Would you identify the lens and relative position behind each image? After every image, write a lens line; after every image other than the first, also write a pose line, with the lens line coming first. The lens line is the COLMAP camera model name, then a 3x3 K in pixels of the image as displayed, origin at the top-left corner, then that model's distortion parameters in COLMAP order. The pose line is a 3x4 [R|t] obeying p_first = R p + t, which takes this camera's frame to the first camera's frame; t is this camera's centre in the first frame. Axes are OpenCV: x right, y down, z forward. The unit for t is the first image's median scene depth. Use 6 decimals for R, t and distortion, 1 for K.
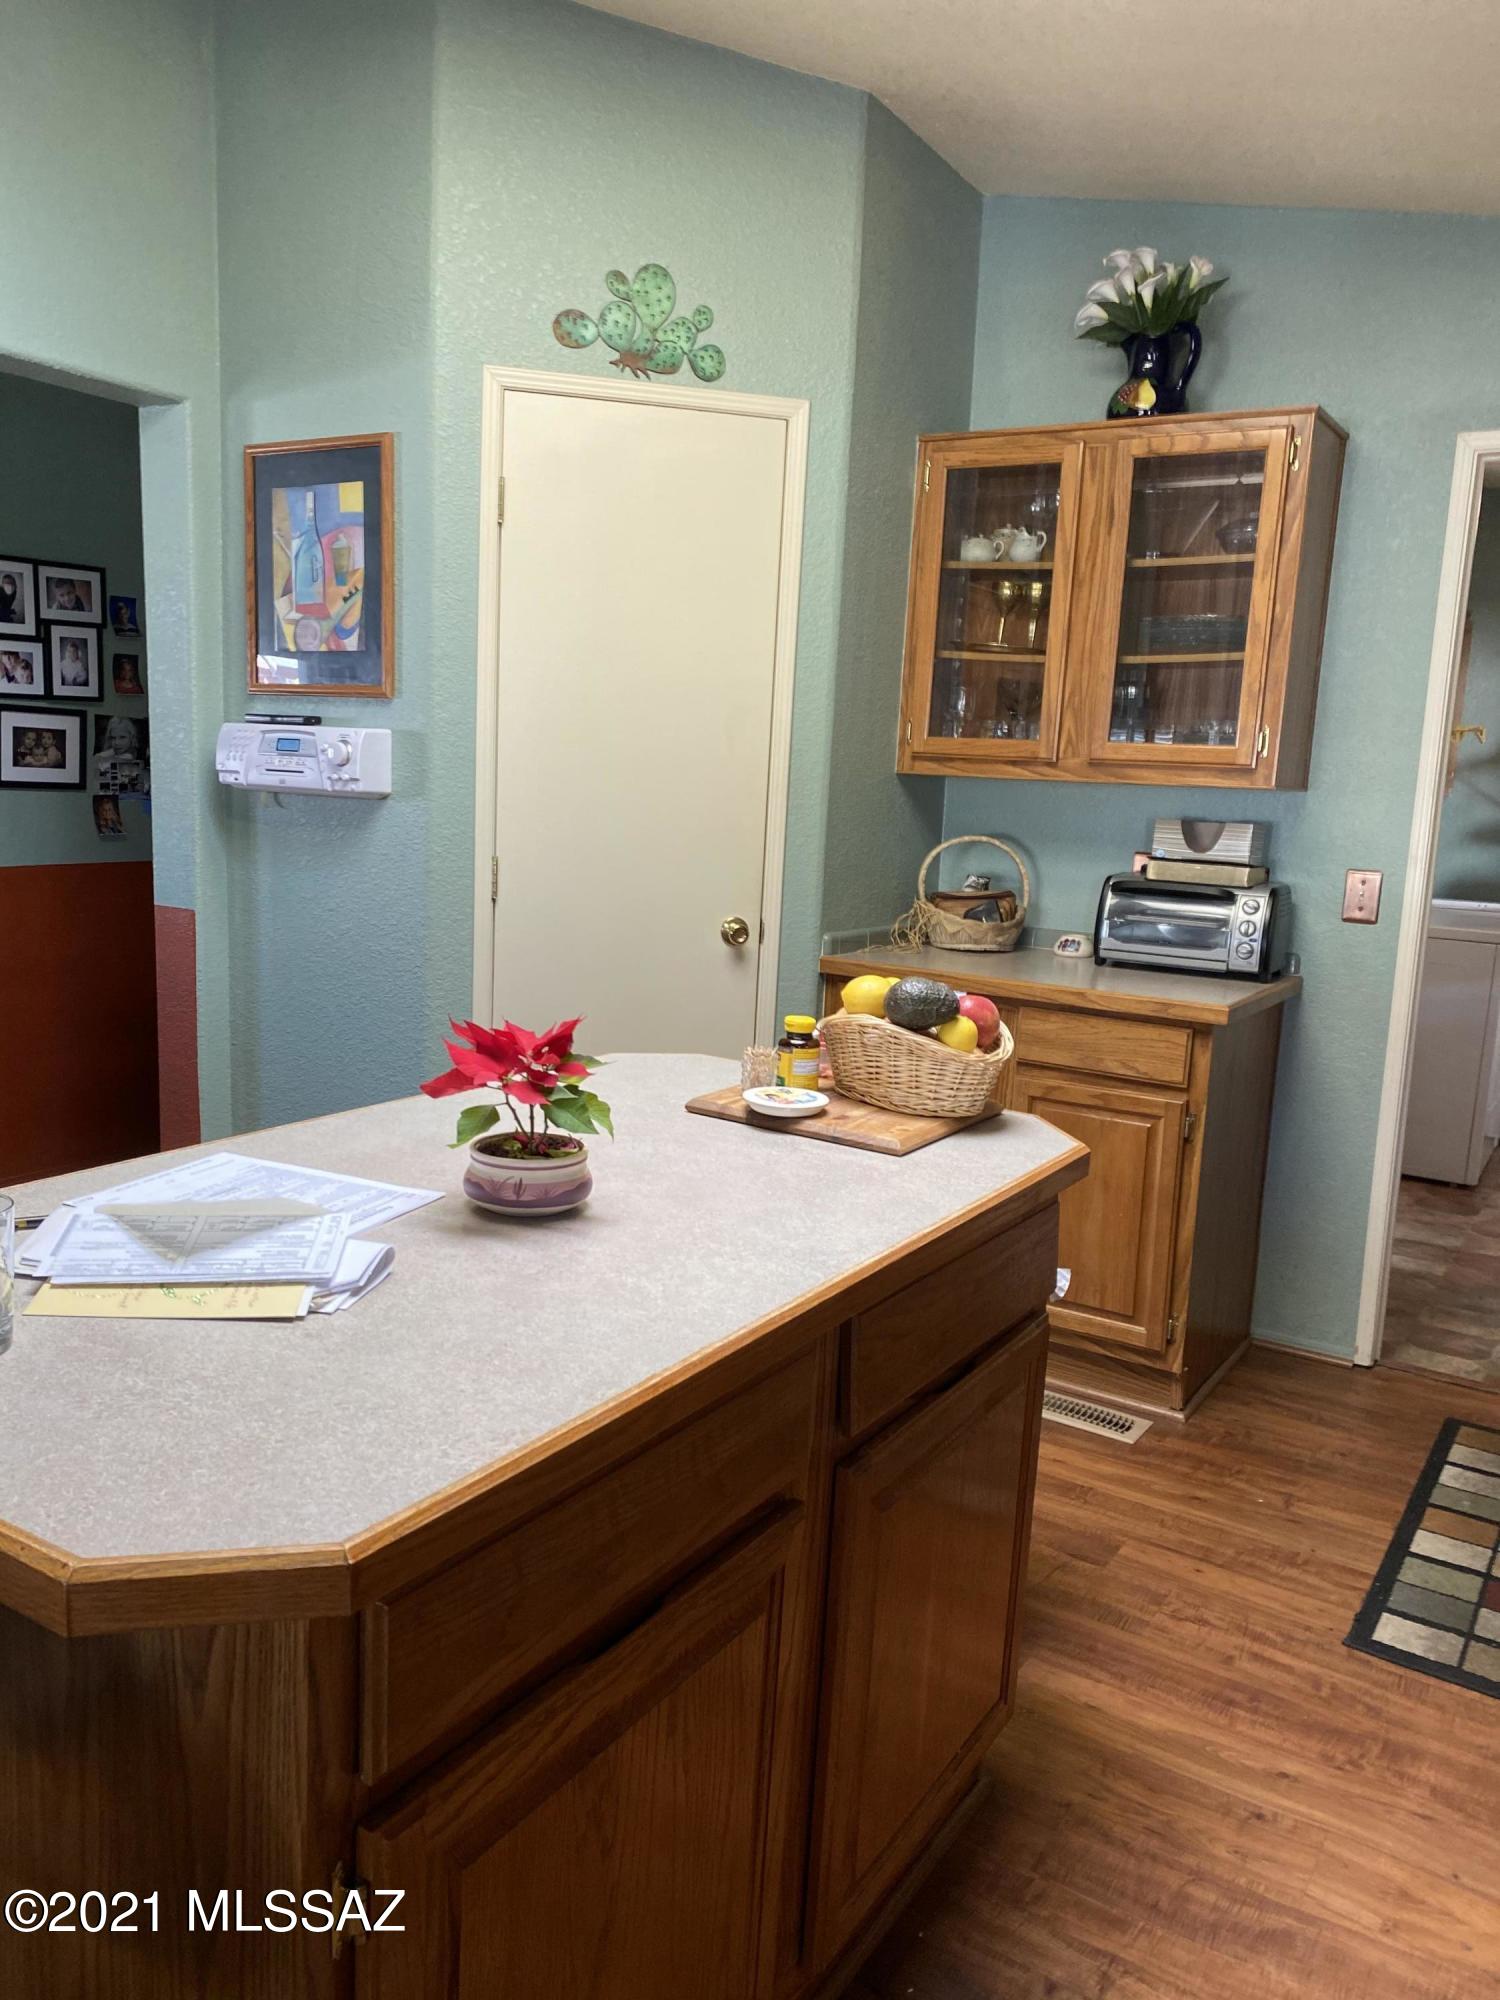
lens RADIAL K [[1511.4, 0, 775.8], [0, 1511.4, 1035.1], [0, 0, 1]] dist [0.037192, -0.094345]
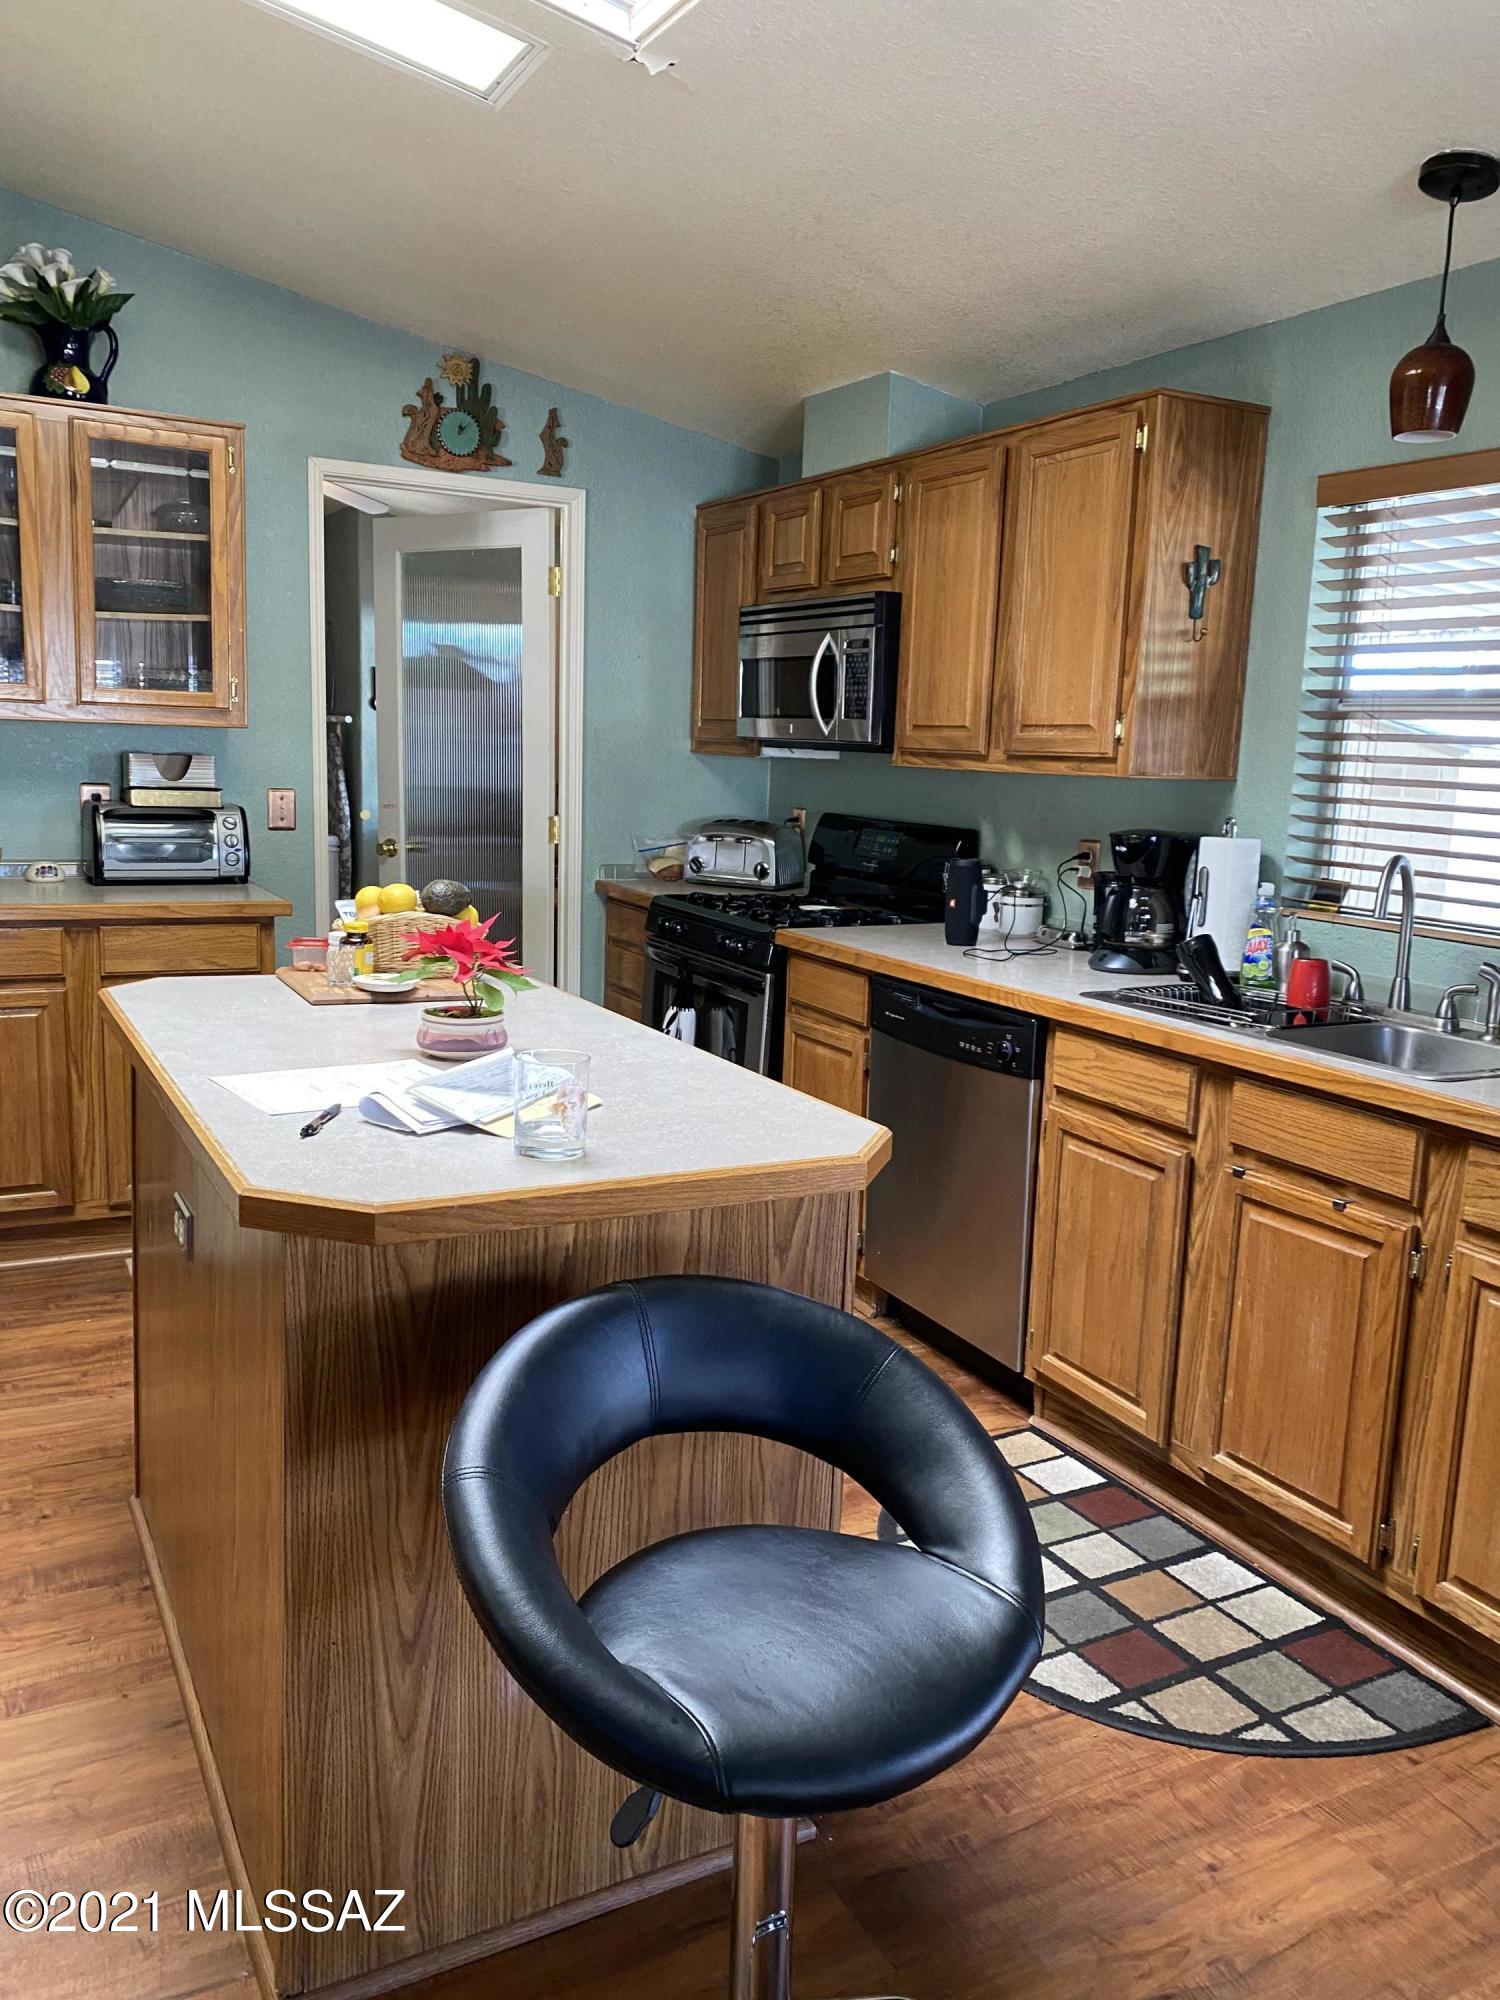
lens RADIAL K [[1511.4, 0, 754.4], [0, 1511.4, 1001.2], [0, 0, 1]] dist [0.037192, -0.094345]
pose [[0.503682, -0.169918, 0.847014, -0.540473], [0.134612, 0.983927, 0.117336, -0.029984], [-0.853337, 0.054919, 0.518459, 0.007474]]
